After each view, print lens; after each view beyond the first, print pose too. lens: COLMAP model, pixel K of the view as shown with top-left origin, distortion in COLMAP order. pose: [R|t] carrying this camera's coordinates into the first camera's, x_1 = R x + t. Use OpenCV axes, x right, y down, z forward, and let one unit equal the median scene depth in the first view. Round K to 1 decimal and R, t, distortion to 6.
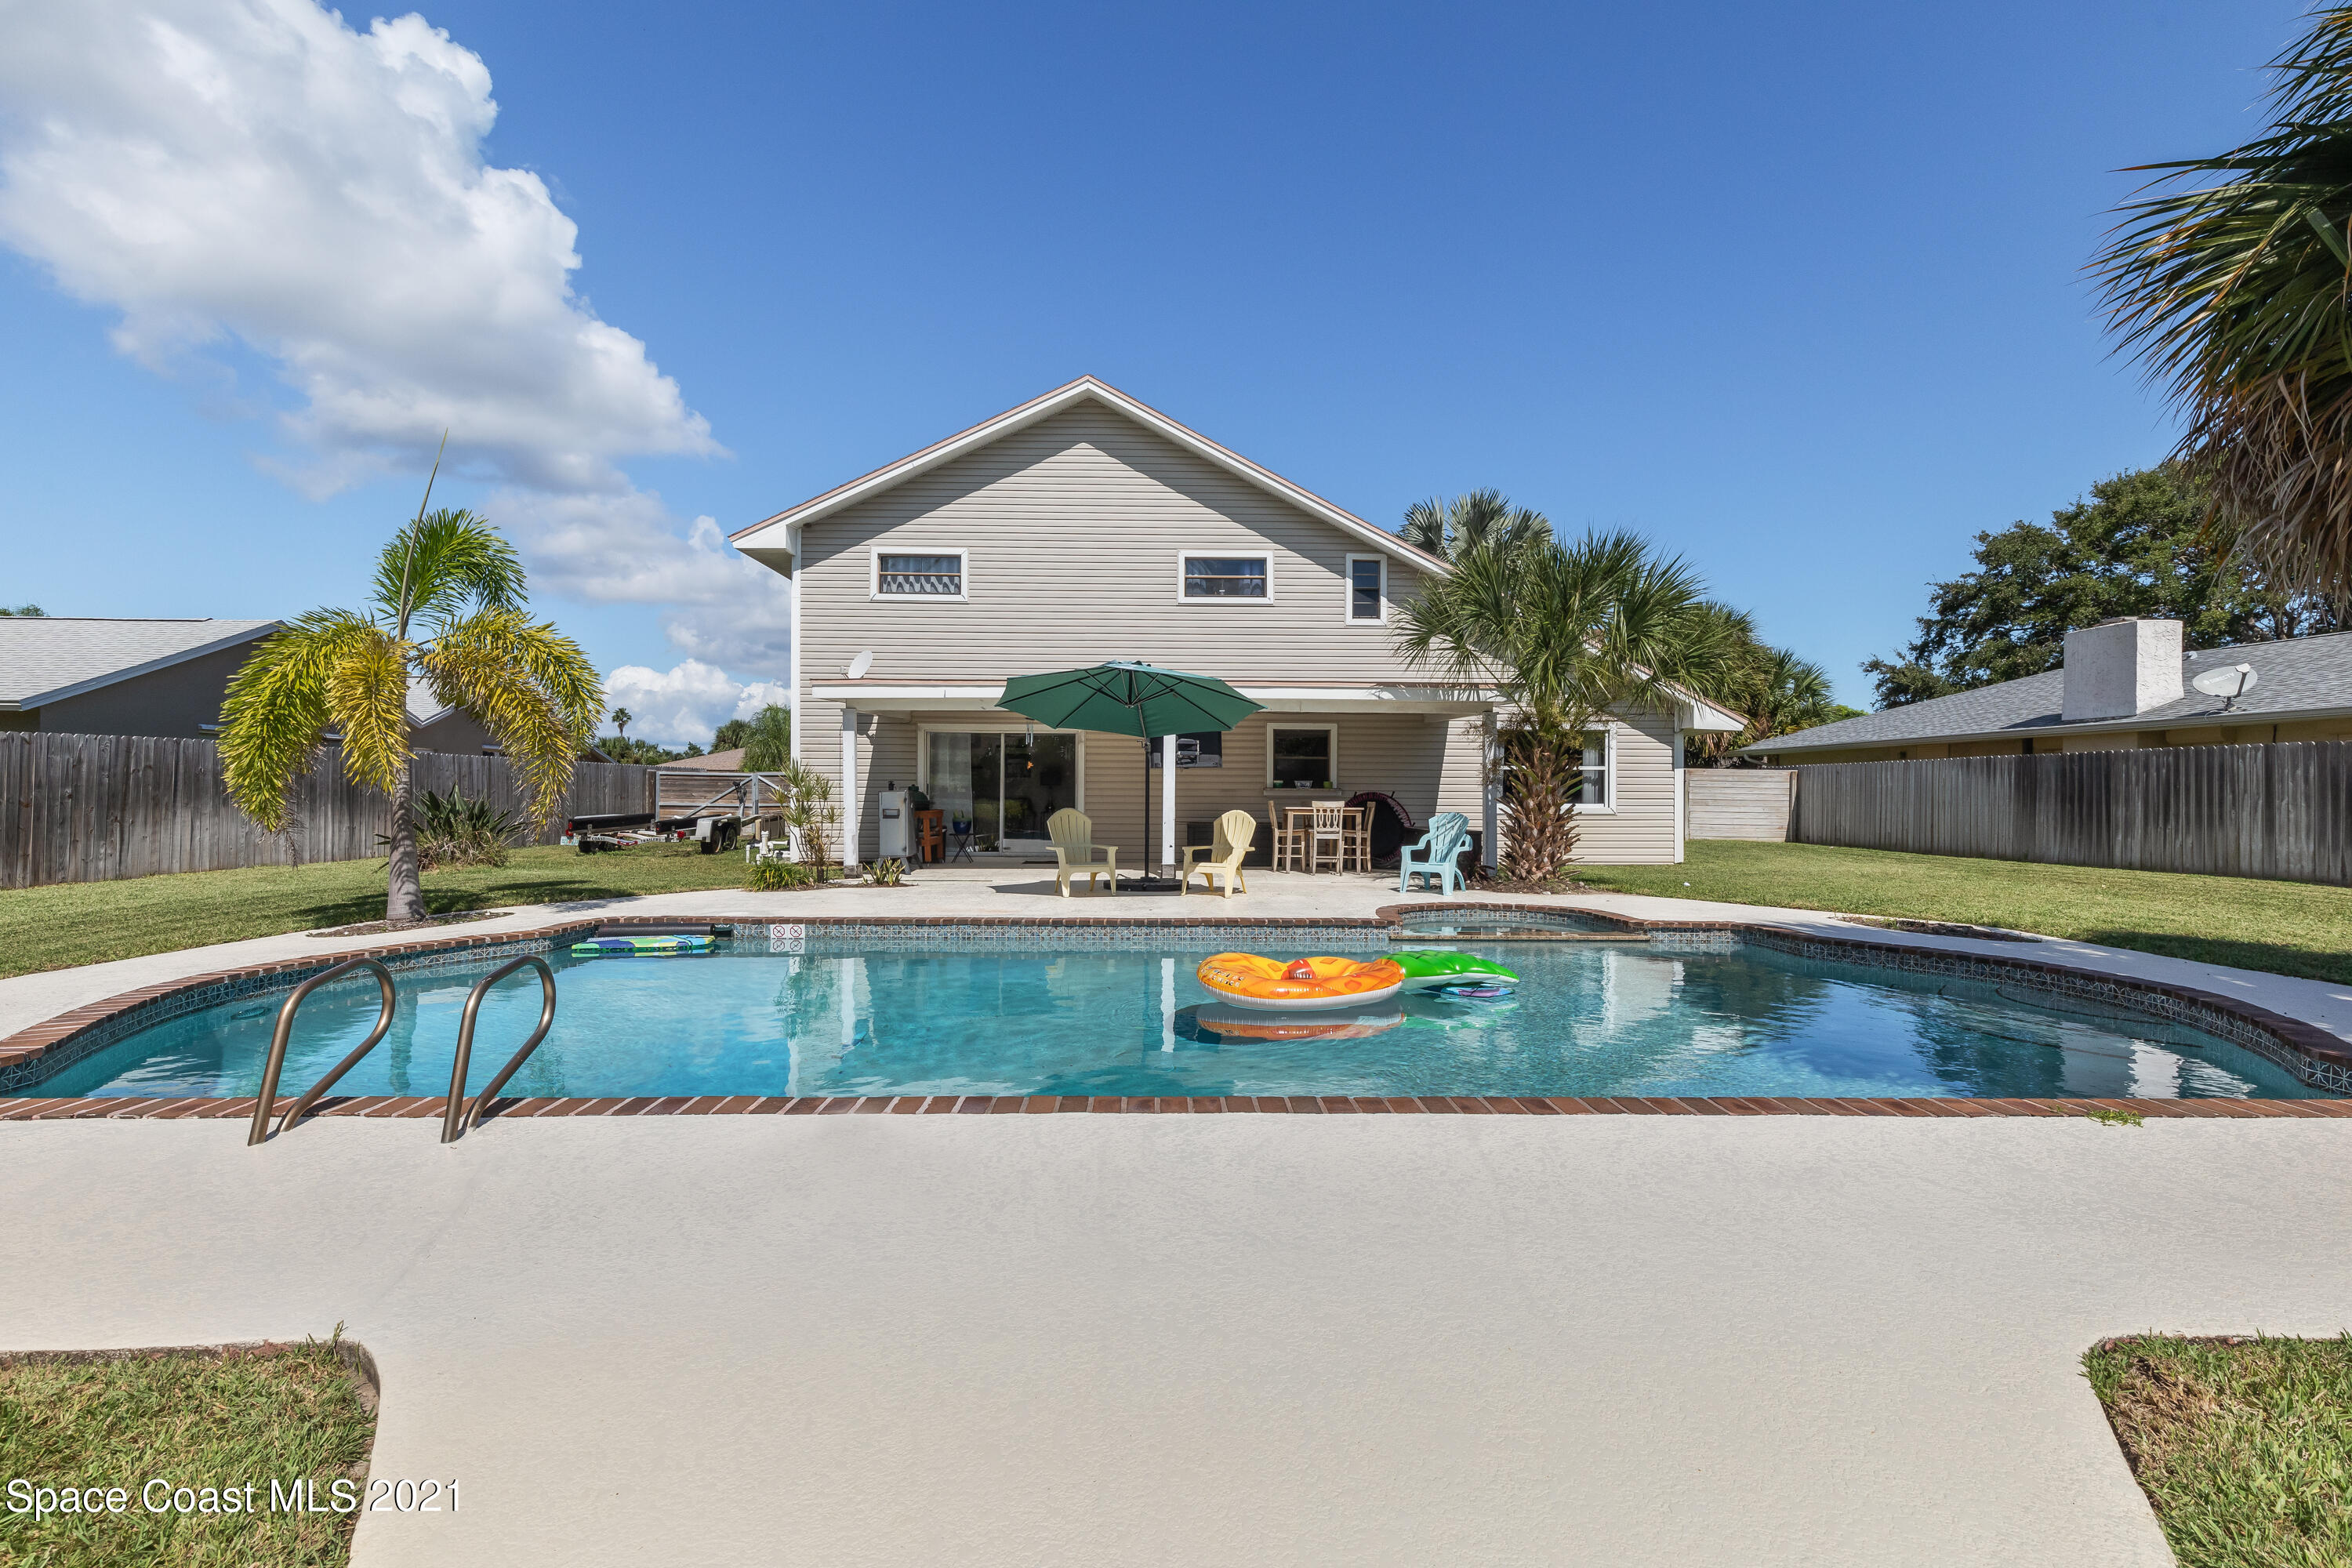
lens RADIAL K [[1061.7, 0, 1176.9], [0, 1061.7, 786.8], [0, 0, 1]] dist [0.003822, 0.000318]
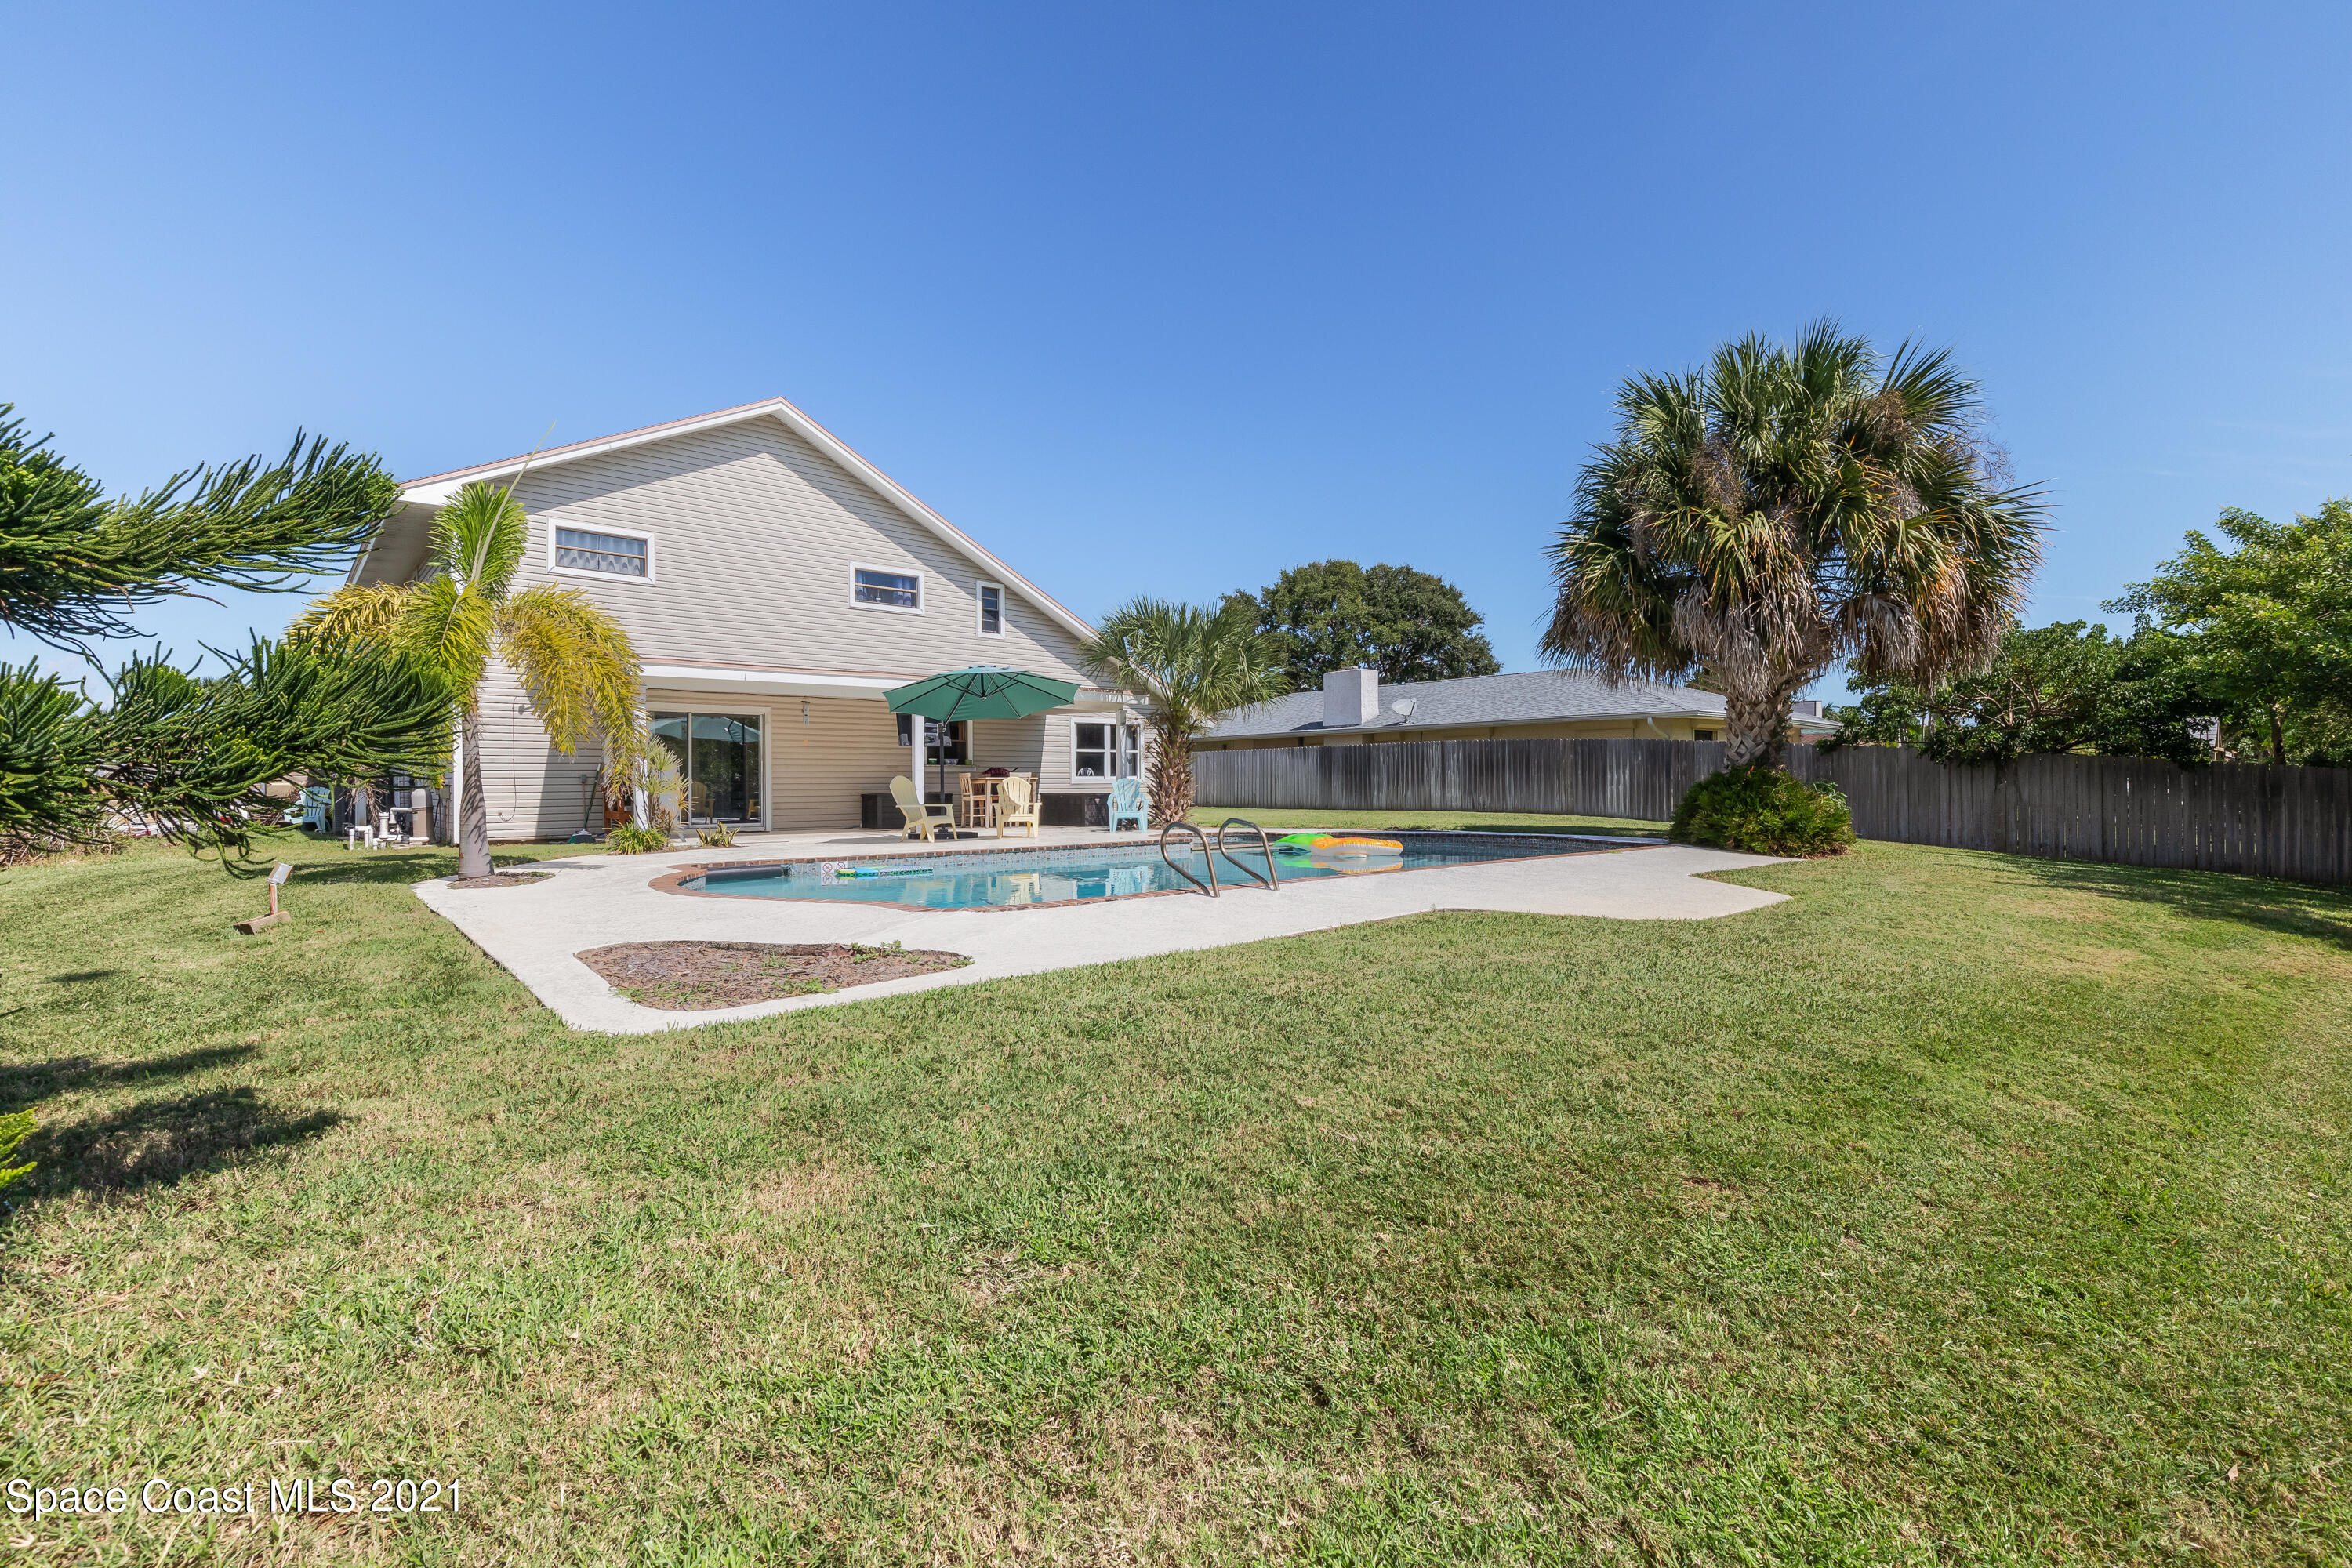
lens RADIAL K [[1061.7, 0, 1188.5], [0, 1061.7, 779.3], [0, 0, 1]] dist [0.003822, 0.000318]
pose [[0.758291, -0.007254, 0.651876, -0.478518], [0.007616, 0.999968, 0.002269, 0.017534], [-0.651872, 0.003244, 0.758322, -0.128845]]
